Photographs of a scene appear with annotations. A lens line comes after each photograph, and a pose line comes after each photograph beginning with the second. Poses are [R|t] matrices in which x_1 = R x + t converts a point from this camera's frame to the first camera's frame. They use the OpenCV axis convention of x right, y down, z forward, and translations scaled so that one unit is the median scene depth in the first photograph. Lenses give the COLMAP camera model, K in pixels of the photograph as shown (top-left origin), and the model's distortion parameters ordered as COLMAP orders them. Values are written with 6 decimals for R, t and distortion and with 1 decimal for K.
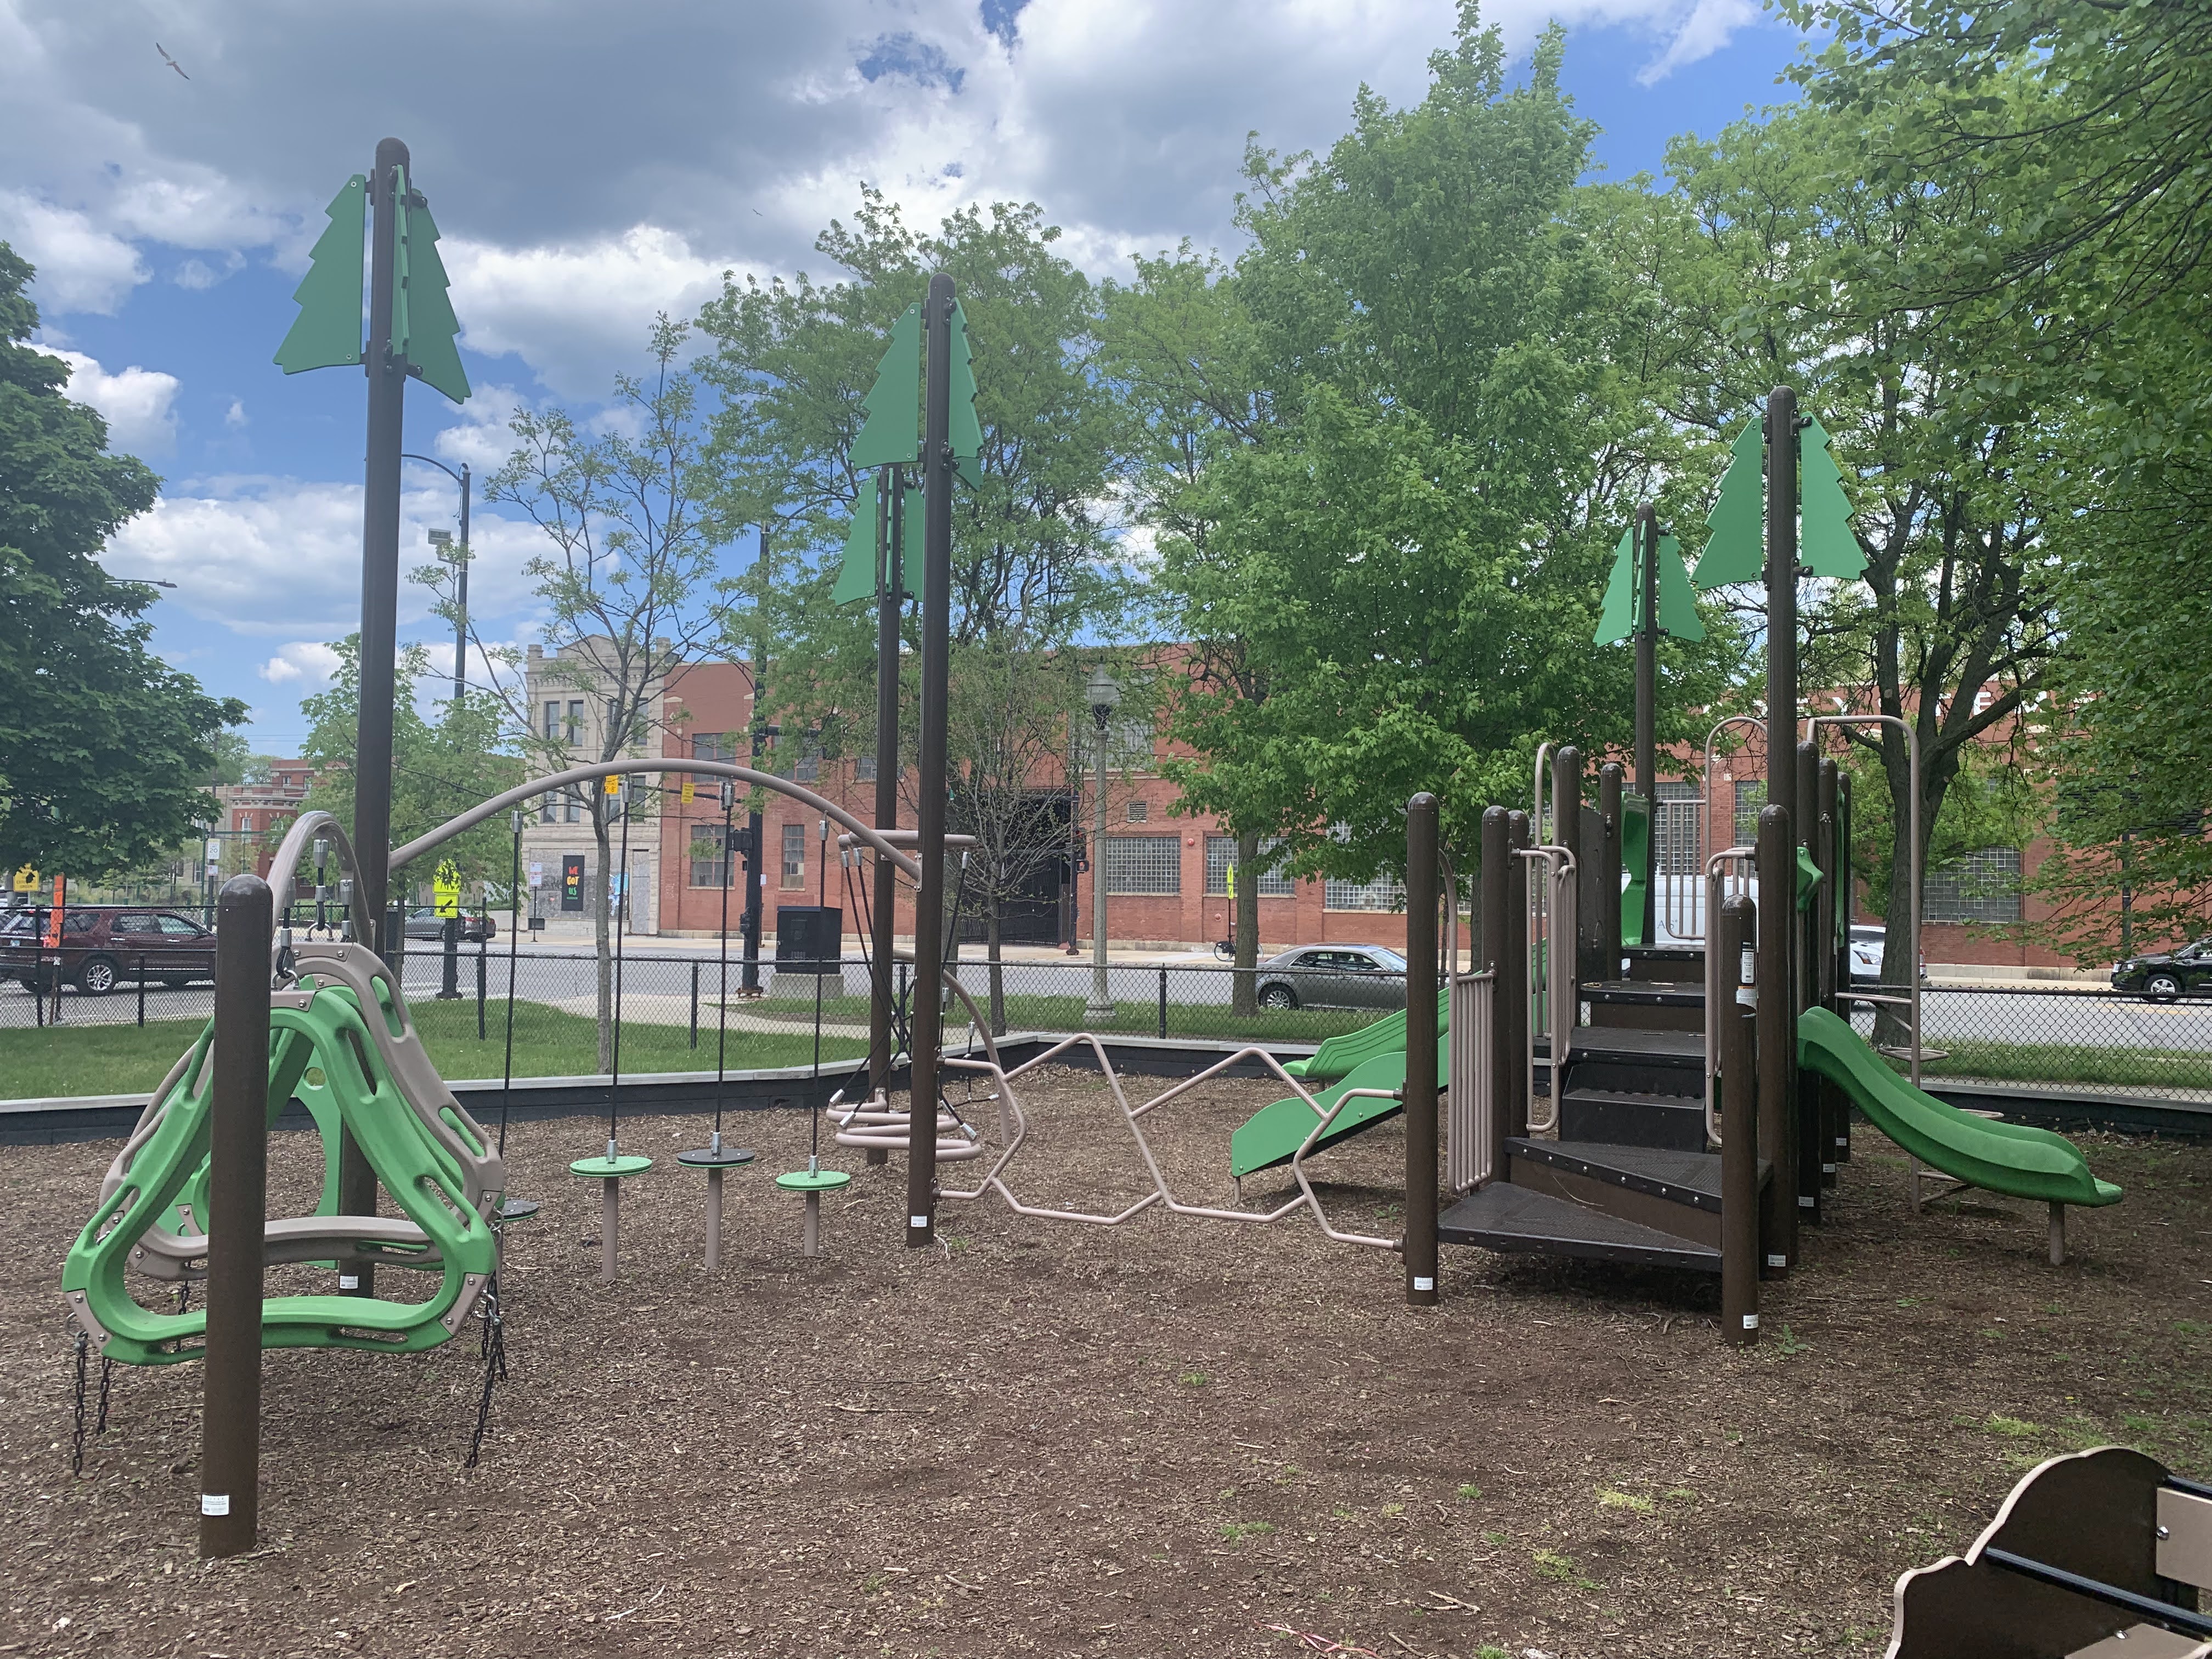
lens RADIAL K [[1704.5, 0, 1106.0], [0, 1704.5, 829.5], [0, 0, 1]] dist [0.001598, -0.000566]
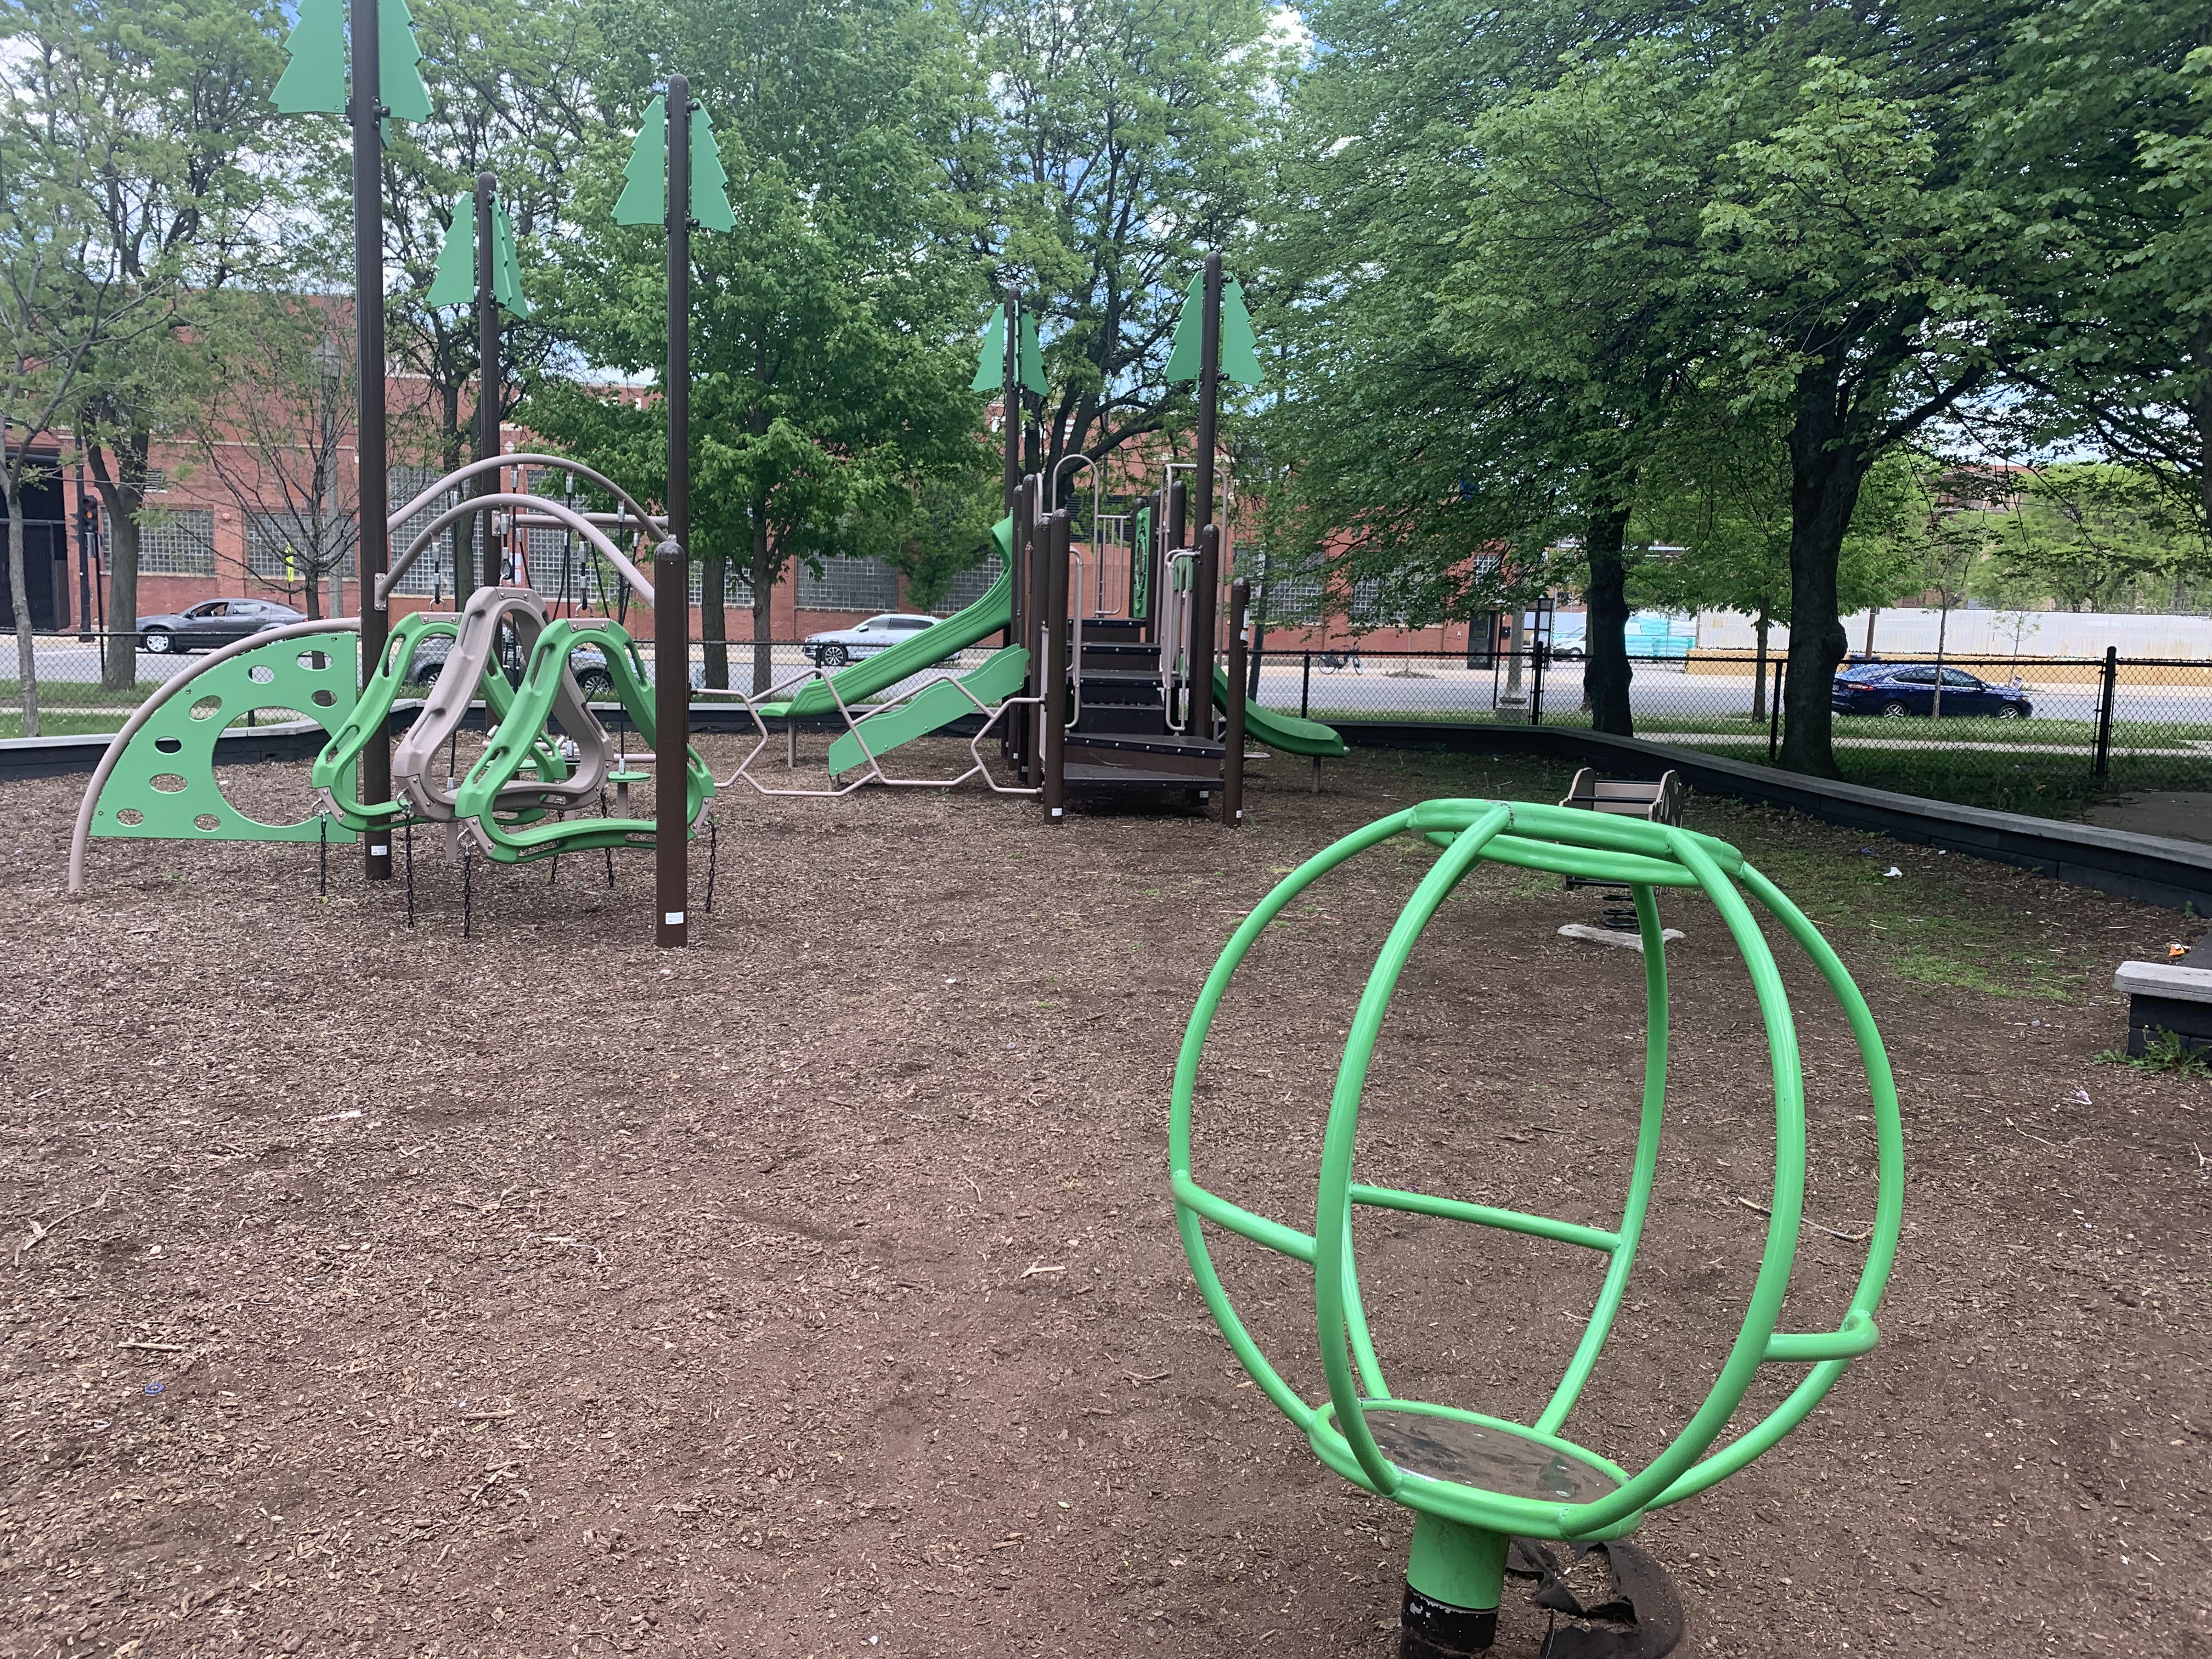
lens RADIAL K [[1704.5, 0, 1106.0], [0, 1704.5, 829.5], [0, 0, 1]] dist [0.001598, -0.000566]
pose [[0.800681, -0.071825, 0.594769, -0.412087], [-0.039822, 0.984211, 0.172464, -0.001490], [-0.597765, -0.161774, 0.785179, -0.165678]]
